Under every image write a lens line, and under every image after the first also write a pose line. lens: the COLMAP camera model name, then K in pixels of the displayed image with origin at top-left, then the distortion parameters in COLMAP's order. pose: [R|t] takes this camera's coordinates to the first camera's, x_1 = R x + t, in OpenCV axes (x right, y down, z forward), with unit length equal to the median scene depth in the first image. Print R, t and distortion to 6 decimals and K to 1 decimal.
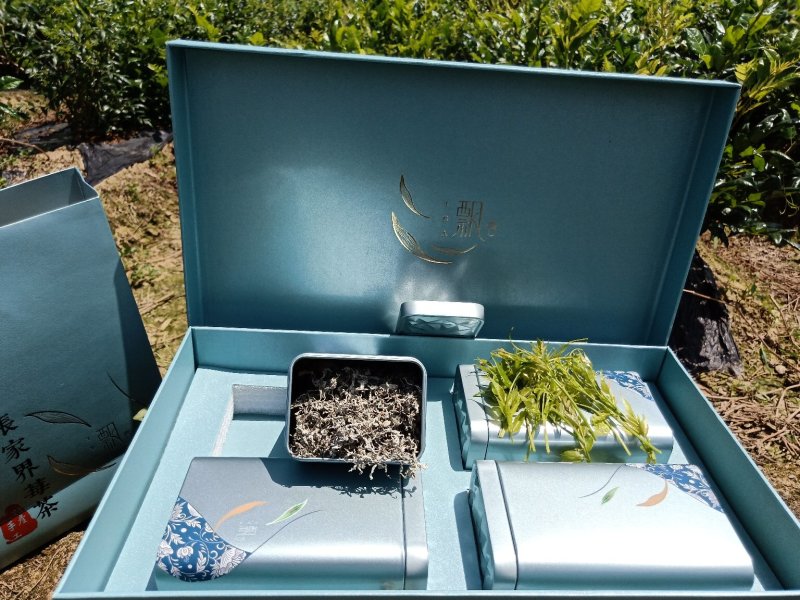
lens RADIAL K [[621.8, 0, 400.0], [0, 621.8, 300.0], [0, 0, 1]] dist [0.017782, -0.002822]
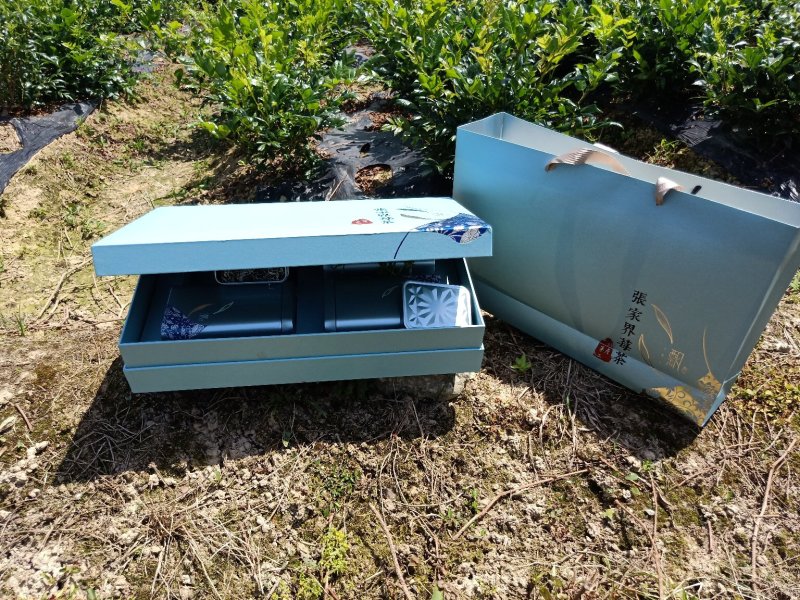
lens RADIAL K [[615.5, 0, 400.0], [0, 615.5, 300.0], [0, 0, 1]] dist [0.034775, -0.004607]
pose [[0.989836, -0.082652, 0.115731, 0.055779], [0.075531, 0.995047, 0.064625, 0.169569], [-0.120499, -0.055227, 0.991176, -0.665431]]
